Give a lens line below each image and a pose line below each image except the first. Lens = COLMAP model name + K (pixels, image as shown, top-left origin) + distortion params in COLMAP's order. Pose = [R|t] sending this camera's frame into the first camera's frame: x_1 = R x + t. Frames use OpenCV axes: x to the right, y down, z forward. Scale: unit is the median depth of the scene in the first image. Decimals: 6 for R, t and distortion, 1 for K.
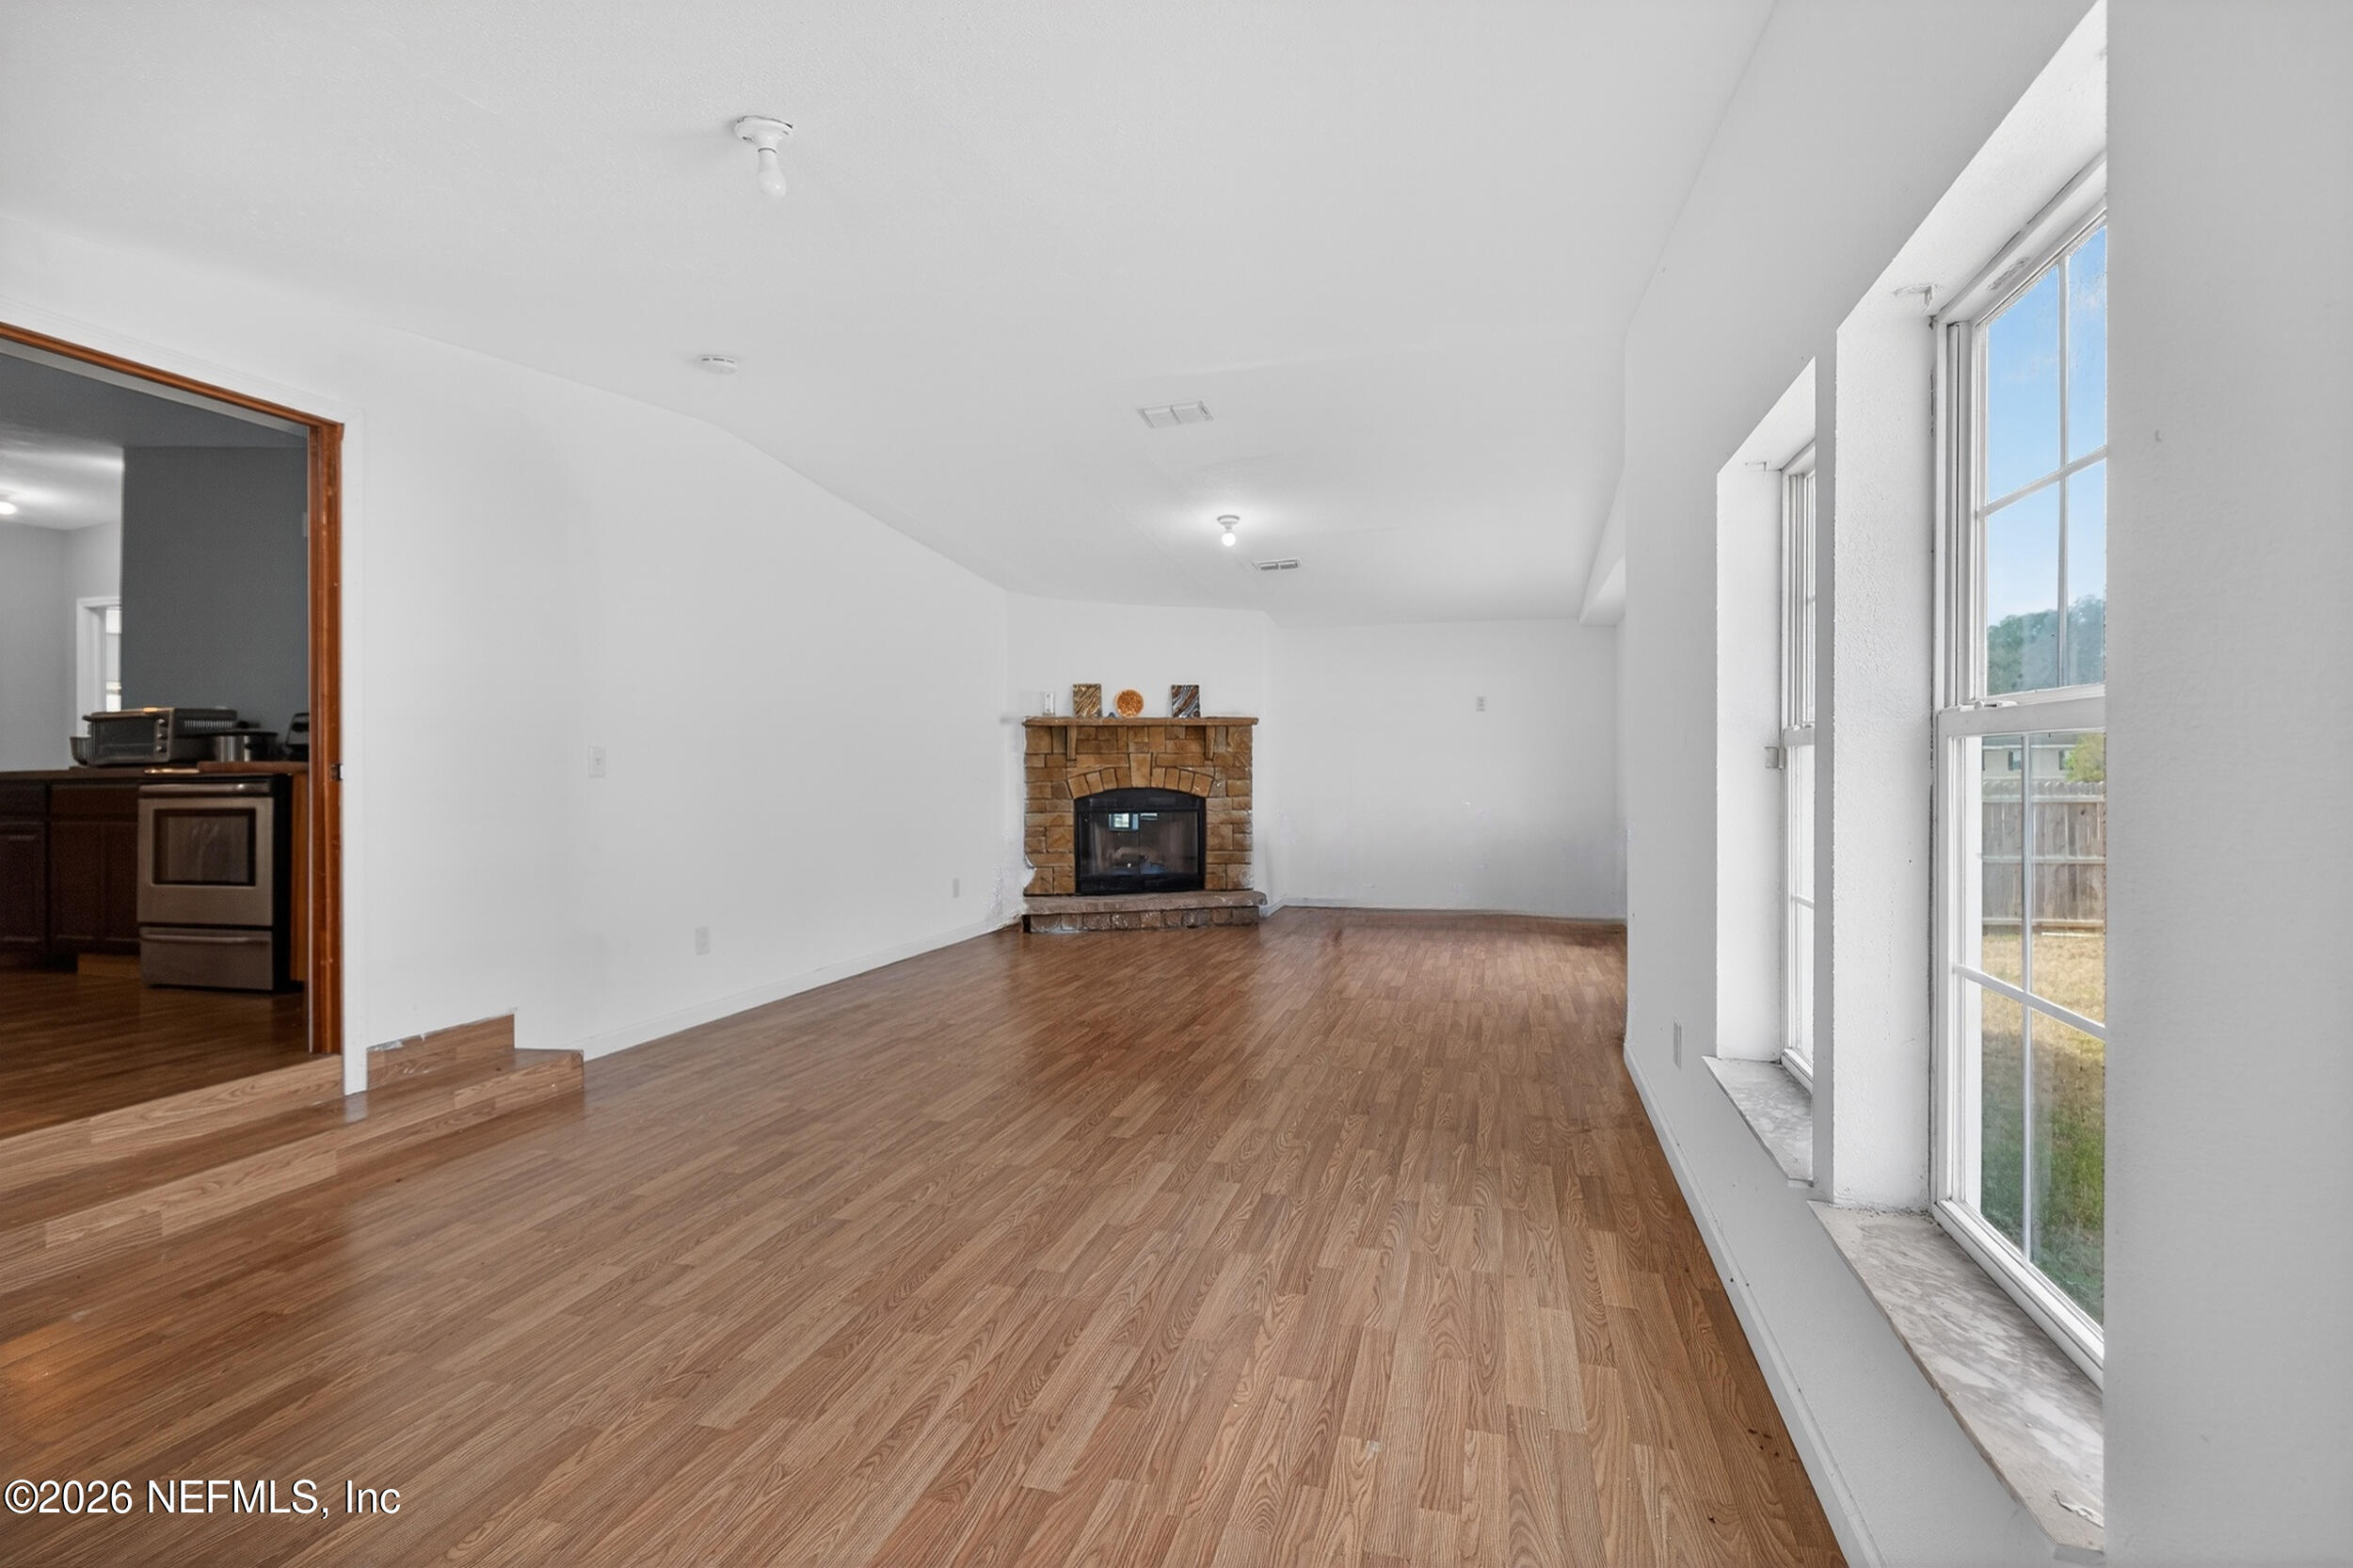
lens RADIAL K [[1057.4, 0, 1192.6], [0, 1057.4, 774.2], [0, 0, 1]] dist [0.000765, -0.000203]
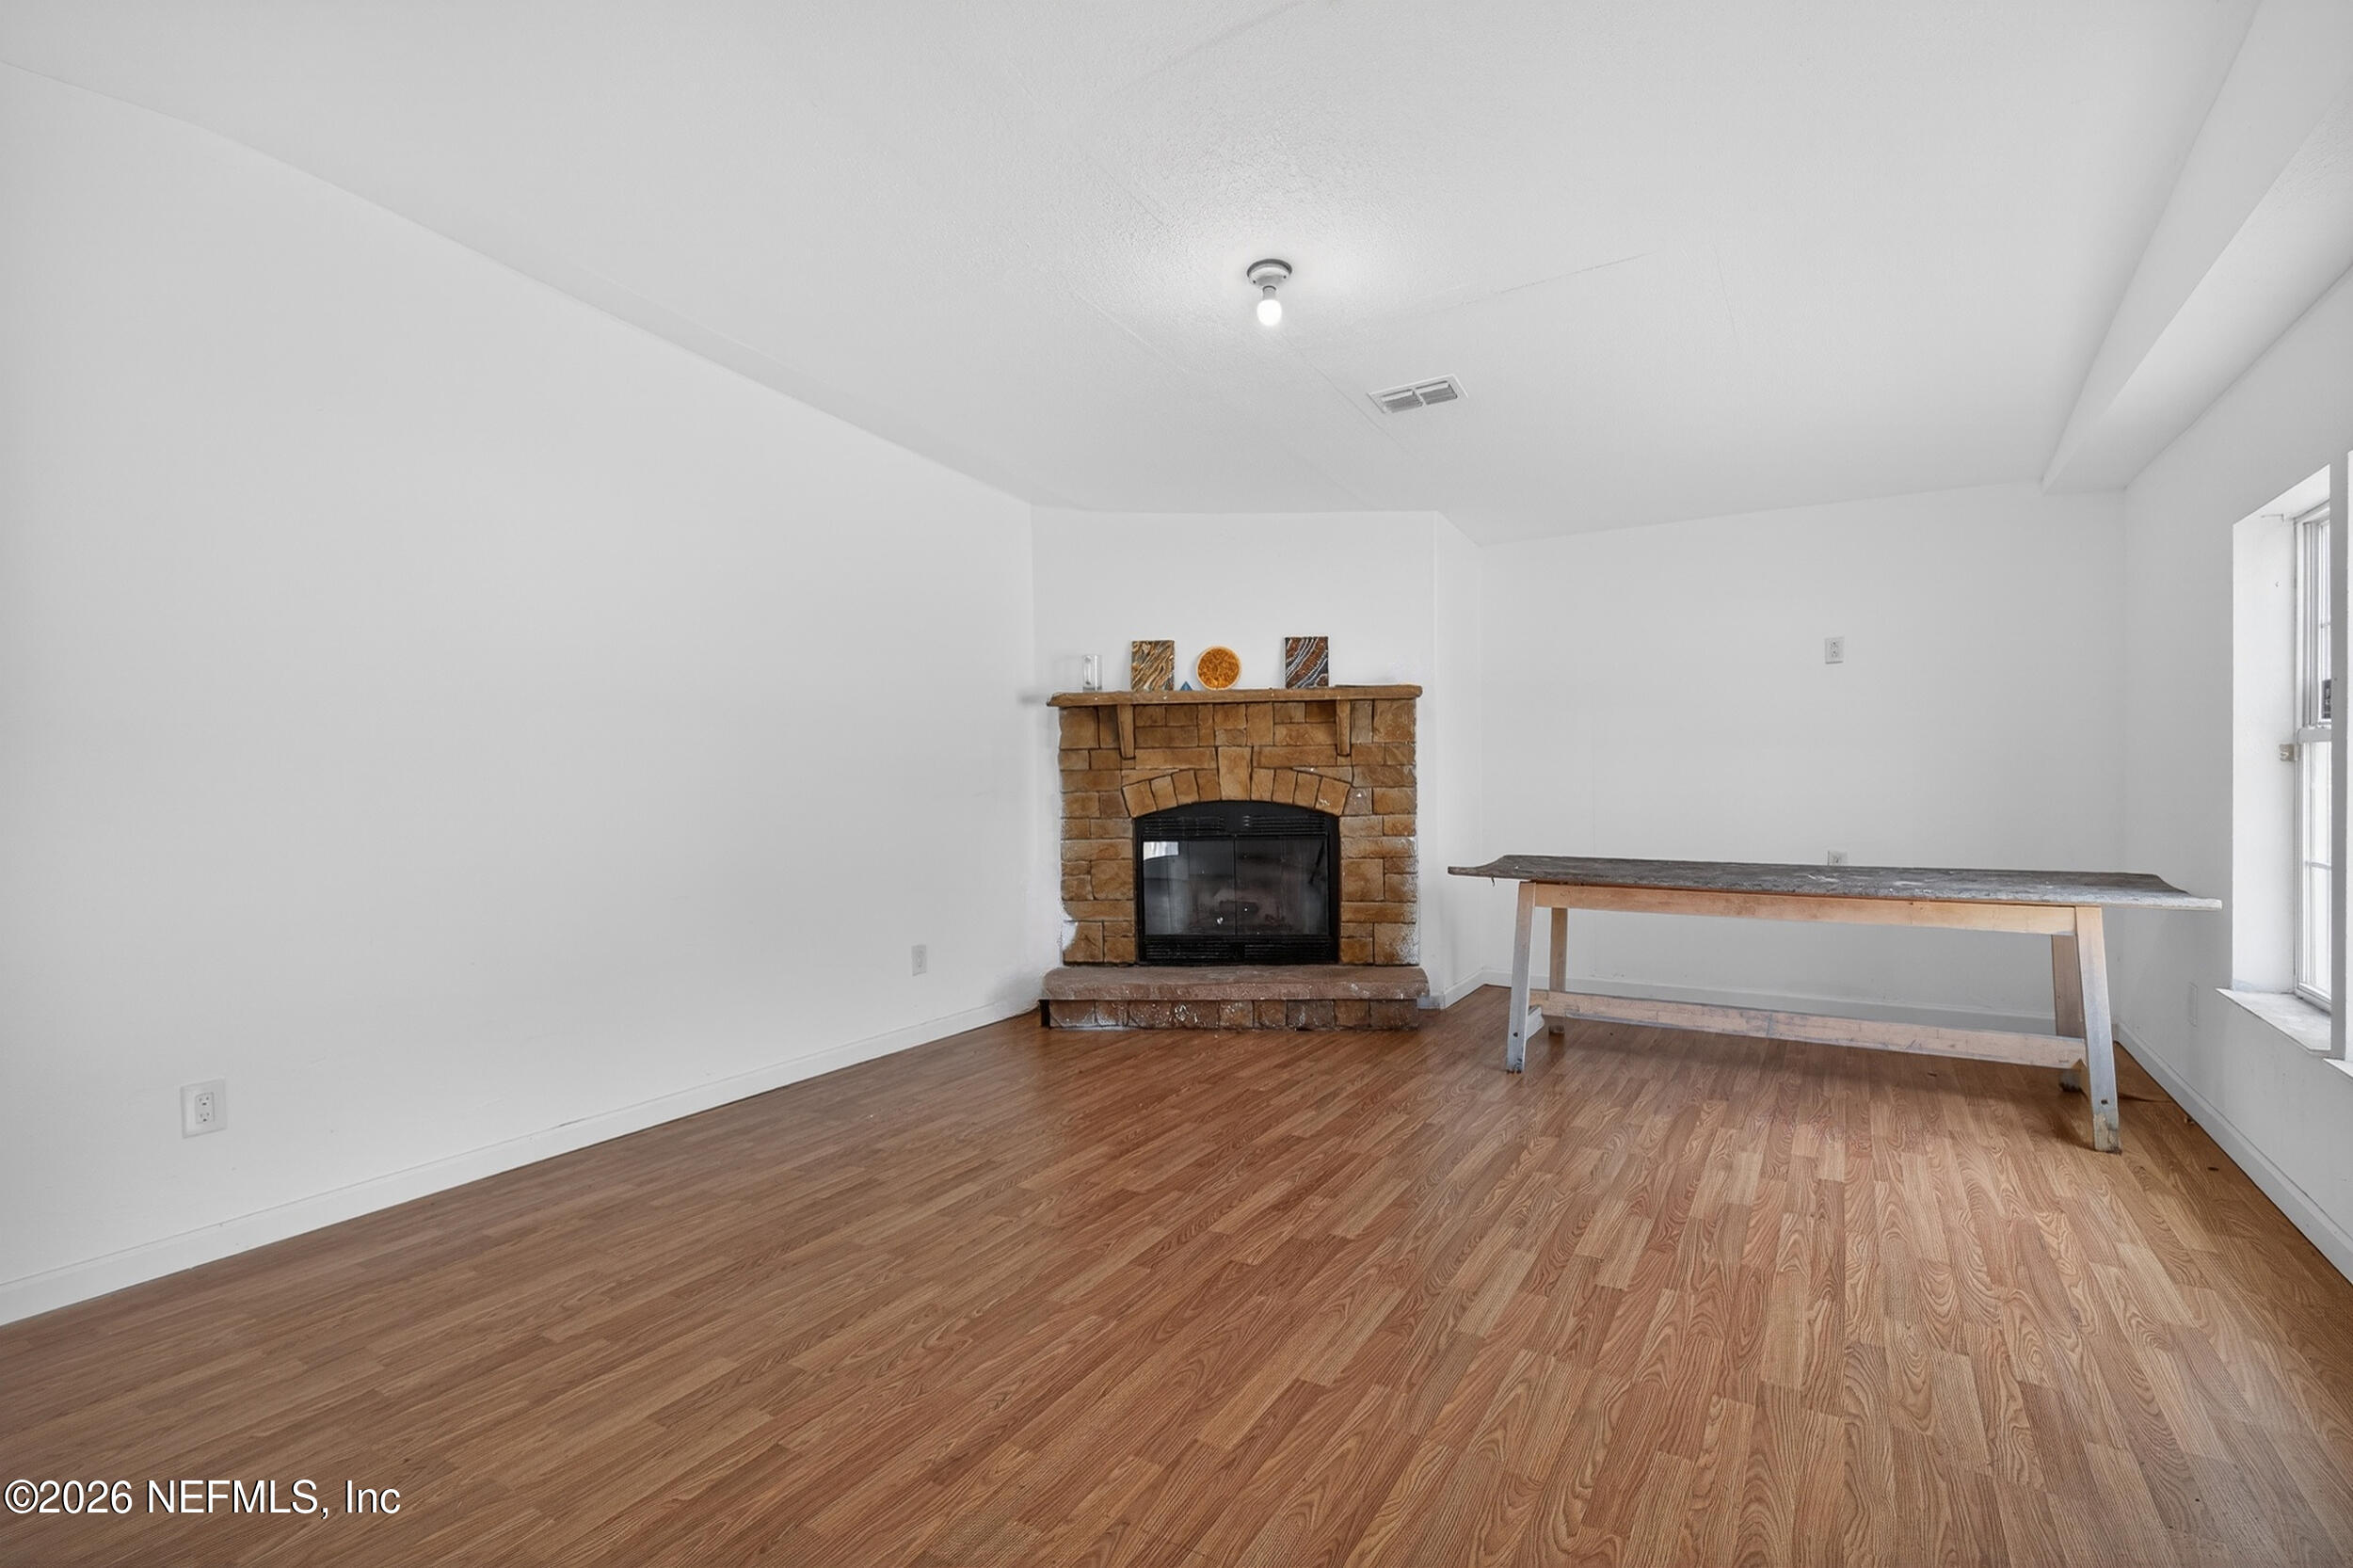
lens RADIAL K [[1126.9, 0, 1173.9], [0, 1126.9, 792.6], [0, 0, 1]] dist [0.014697, -0.000197]
pose [[0.966494, -0.002016, -0.256680, 0.090076], [0.006875, 0.999814, 0.018033, -0.004433], [0.256596, -0.019194, 0.966328, 0.335097]]
